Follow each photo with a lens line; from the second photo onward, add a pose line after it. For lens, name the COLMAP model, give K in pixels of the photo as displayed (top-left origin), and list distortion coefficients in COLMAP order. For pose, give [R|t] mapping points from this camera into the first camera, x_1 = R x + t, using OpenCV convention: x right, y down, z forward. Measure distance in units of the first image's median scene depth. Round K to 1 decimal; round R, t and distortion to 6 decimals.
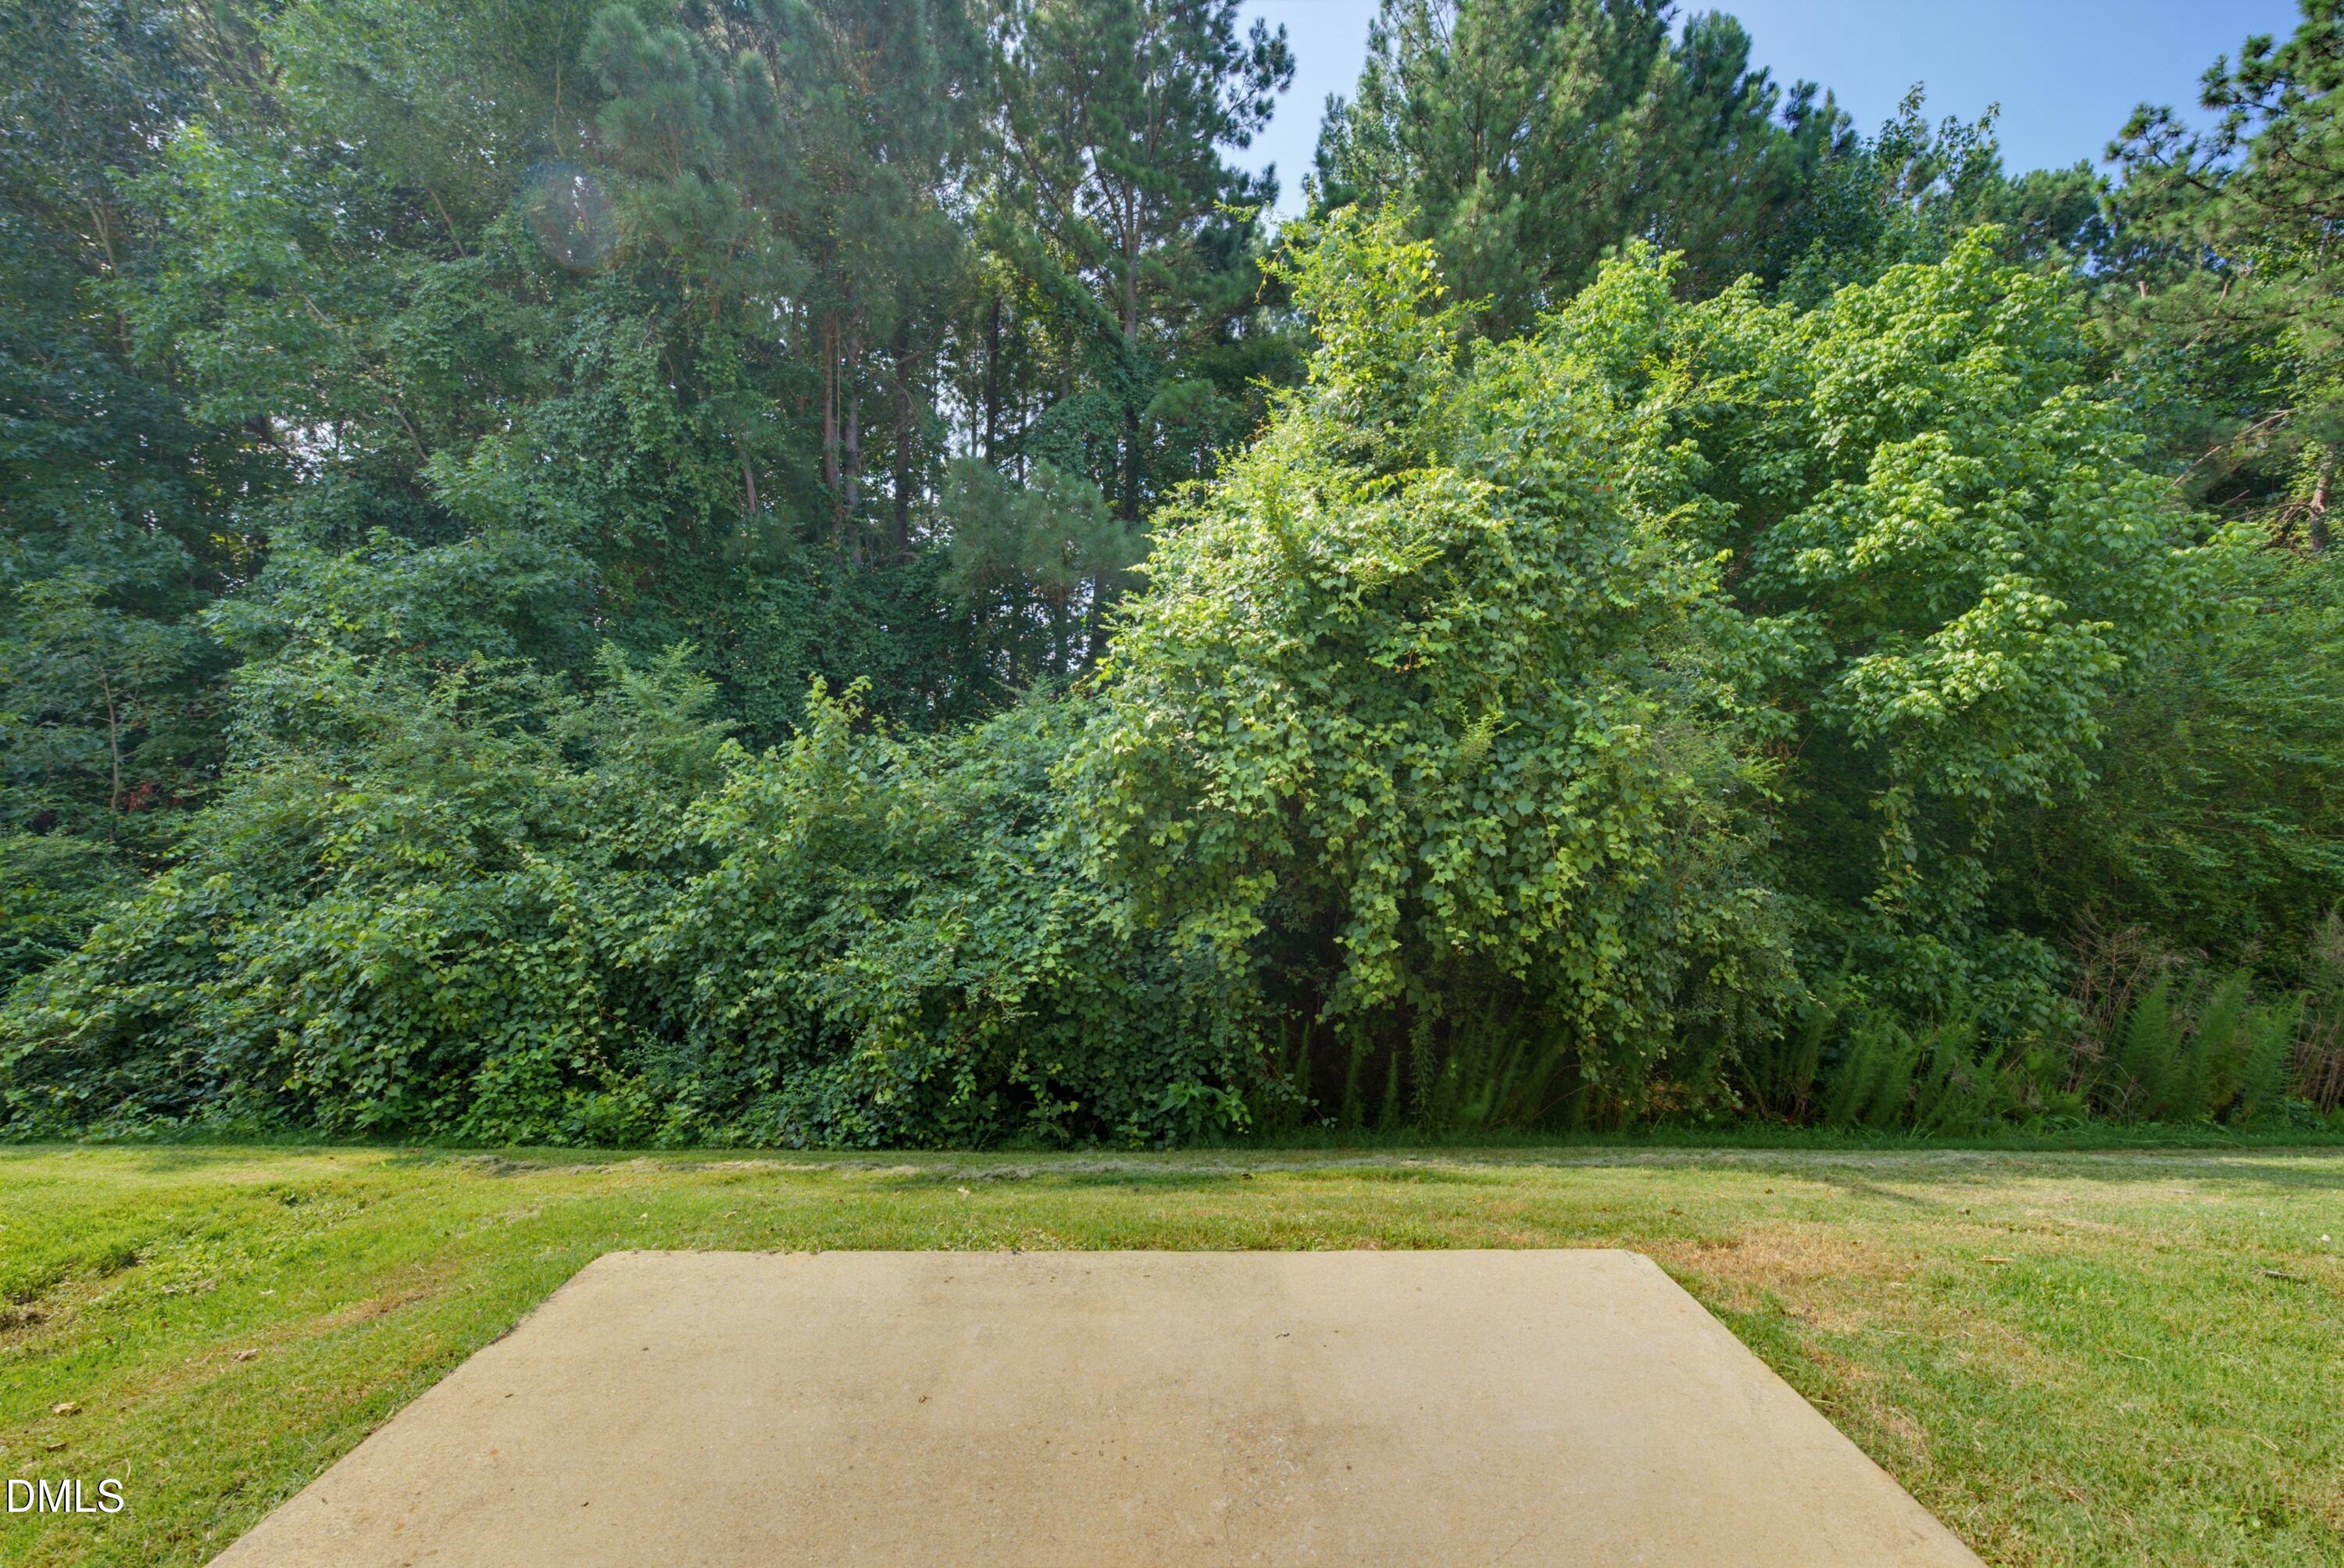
lens RADIAL K [[891.2, 0, 1172.0], [0, 891.2, 784.0], [0, 0, 1]] dist [0.029638, 0.000110]
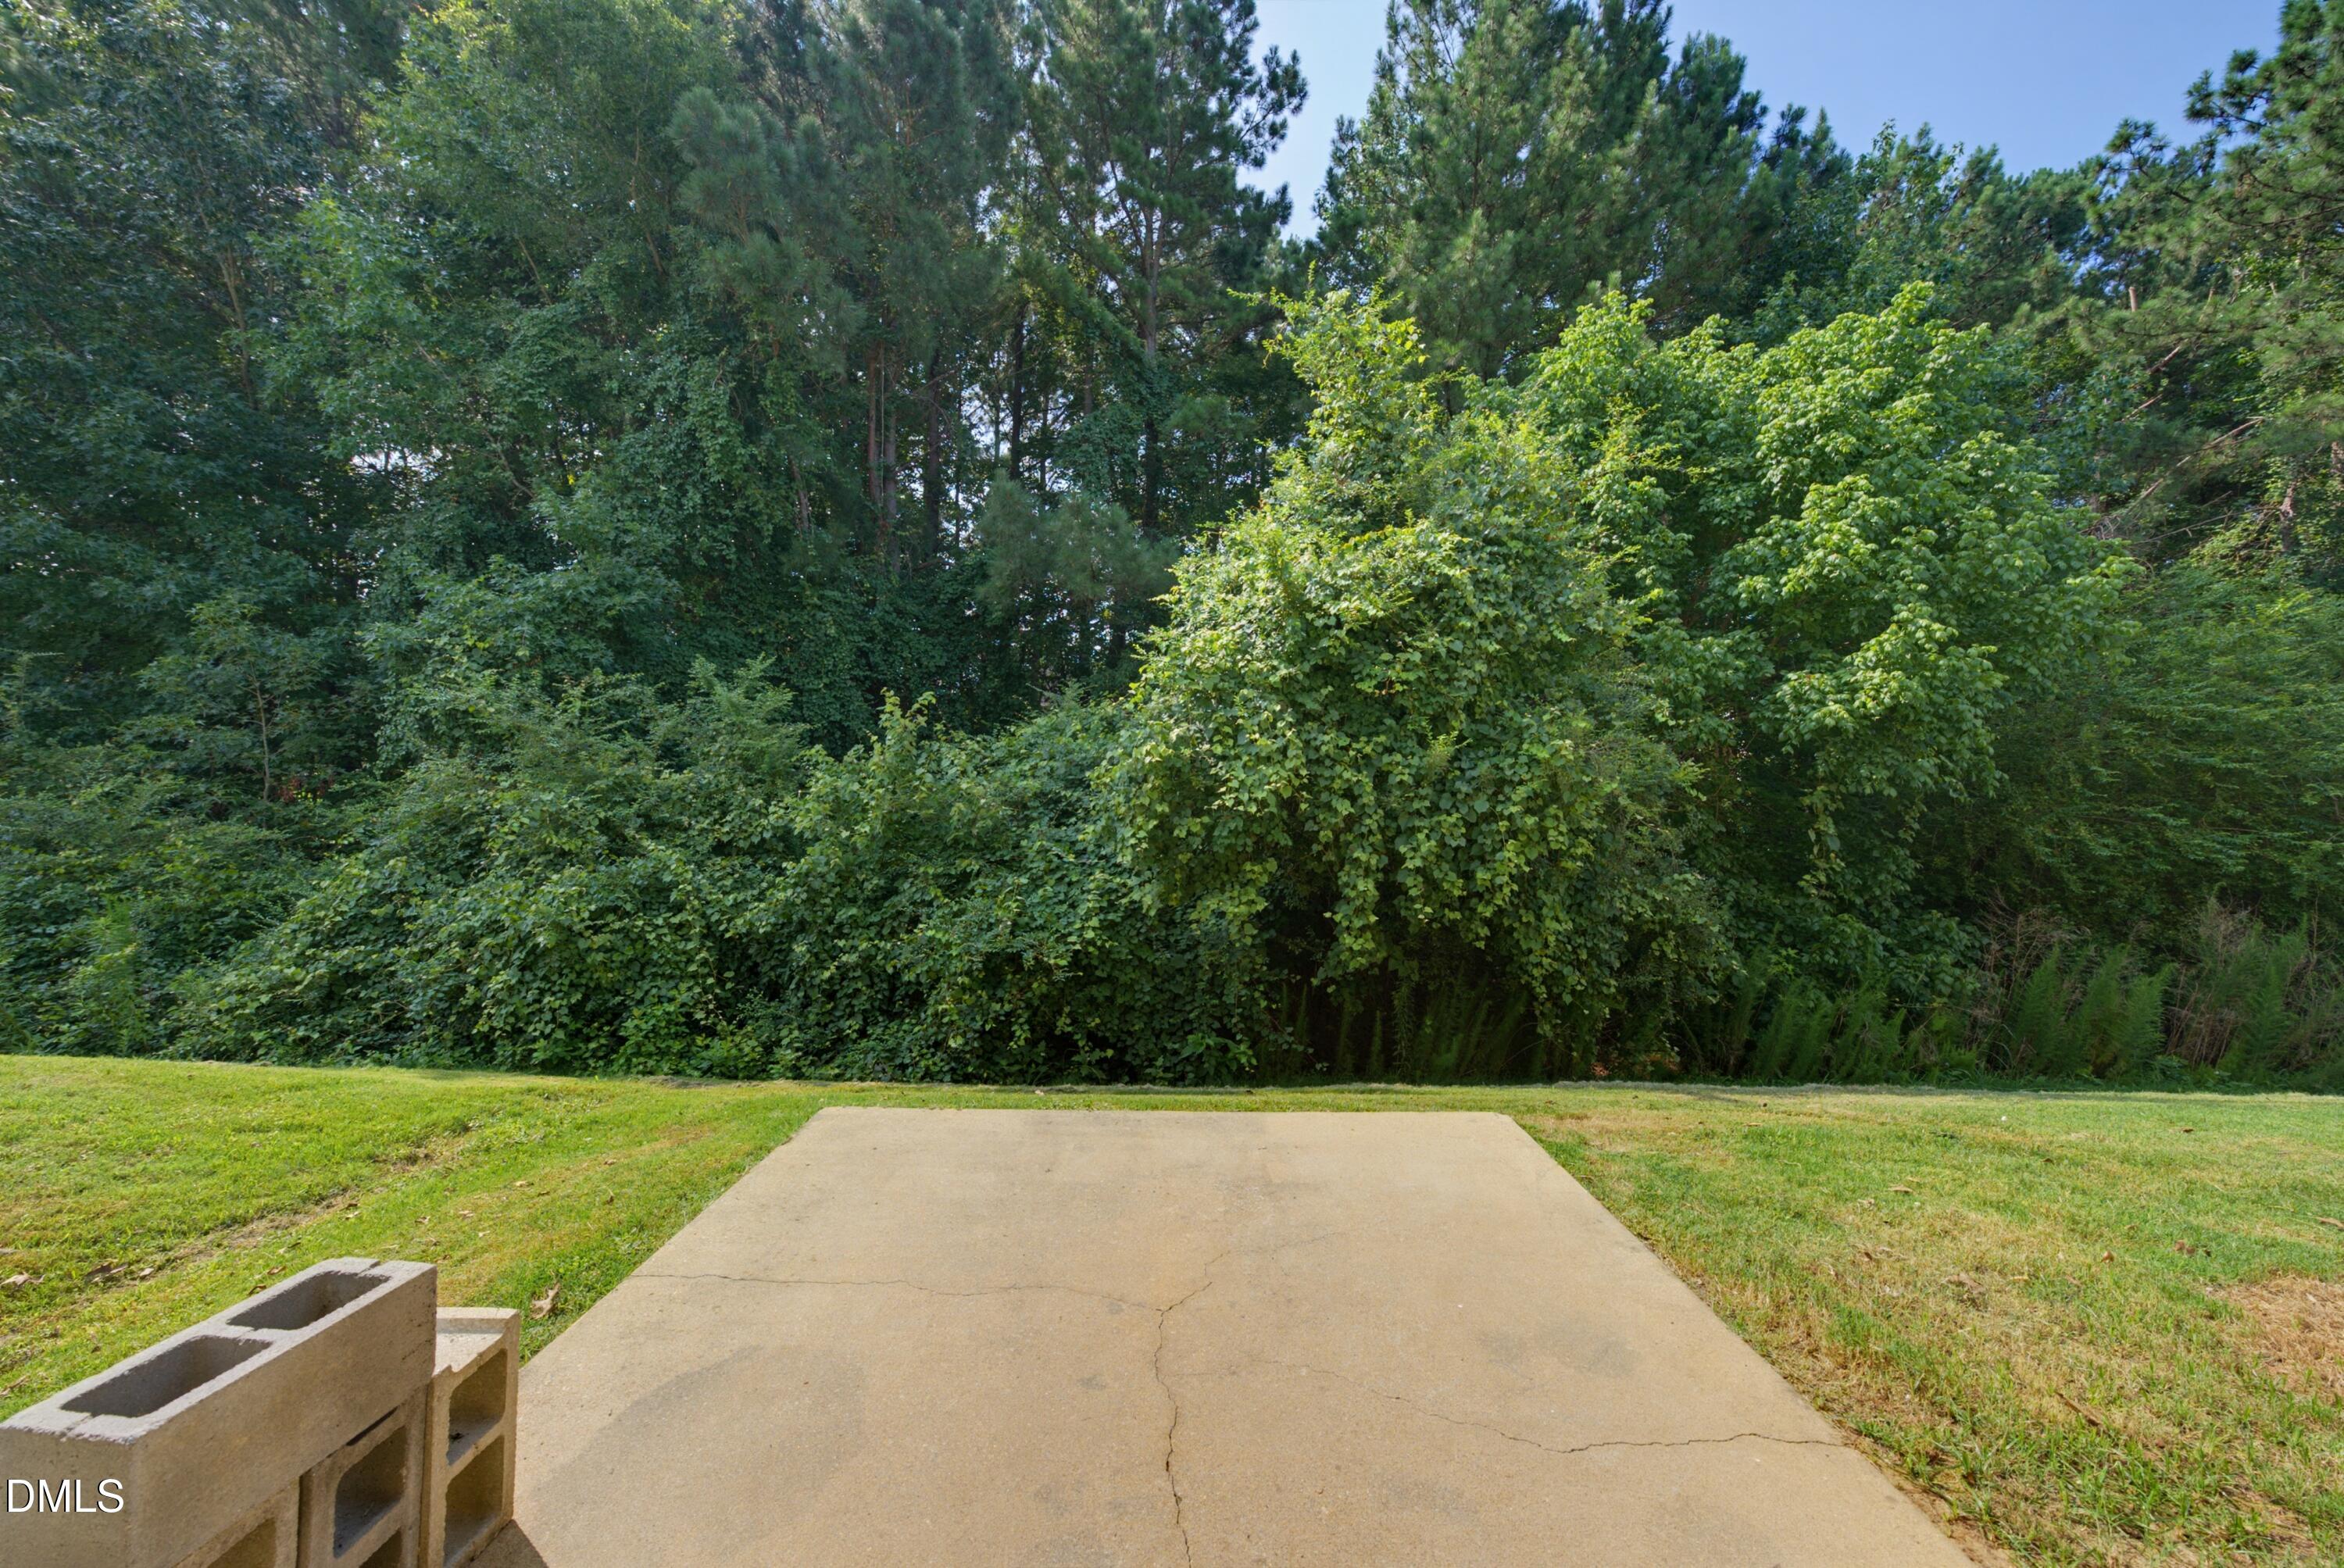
lens RADIAL K [[891.2, 0, 1172.0], [0, 891.2, 784.0], [0, 0, 1]] dist [0.029638, 0.000110]
pose [[0.999843, 0.000645, -0.017699, -0.004269], [-0.000360, 0.999871, 0.016072, -0.018576], [0.017707, -0.016063, 0.999714, -0.172656]]
